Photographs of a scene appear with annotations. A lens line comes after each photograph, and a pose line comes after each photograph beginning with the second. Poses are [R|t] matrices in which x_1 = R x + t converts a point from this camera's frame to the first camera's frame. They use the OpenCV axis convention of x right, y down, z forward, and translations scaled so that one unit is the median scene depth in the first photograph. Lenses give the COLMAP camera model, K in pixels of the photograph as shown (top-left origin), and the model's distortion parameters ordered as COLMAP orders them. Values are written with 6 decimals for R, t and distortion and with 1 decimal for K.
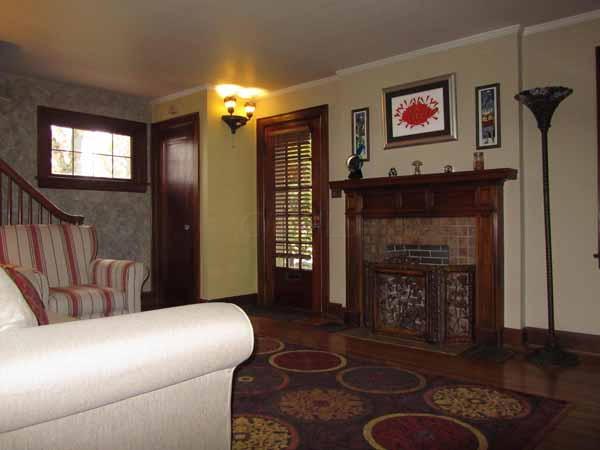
lens RADIAL K [[502.7, 0, 301.9], [0, 502.7, 218.0], [0, 0, 1]] dist [-0.013933, -0.003965]
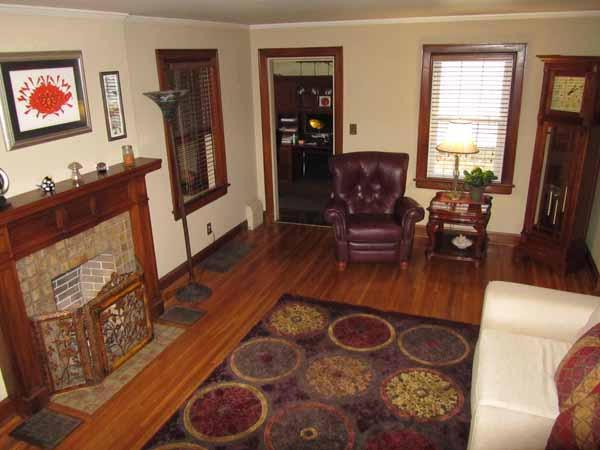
lens RADIAL K [[502.7, 0, 301.9], [0, 502.7, 218.0], [0, 0, 1]] dist [-0.013933, -0.003965]
pose [[-0.355406, -0.273430, 0.893825, -0.622898], [0.024961, 0.953139, 0.301500, -0.259231], [-0.934379, 0.129466, -0.331926, 0.943340]]
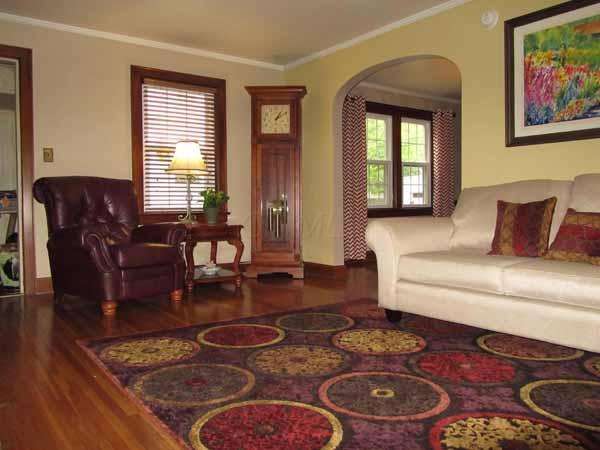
lens RADIAL K [[502.7, 0, 301.9], [0, 502.7, 218.0], [0, 0, 1]] dist [-0.013933, -0.003965]
pose [[-0.977618, 0.015886, 0.209787, -0.112825], [0.020973, 0.999537, 0.022047, 0.050597], [-0.209339, 0.025953, -0.977499, 1.250250]]
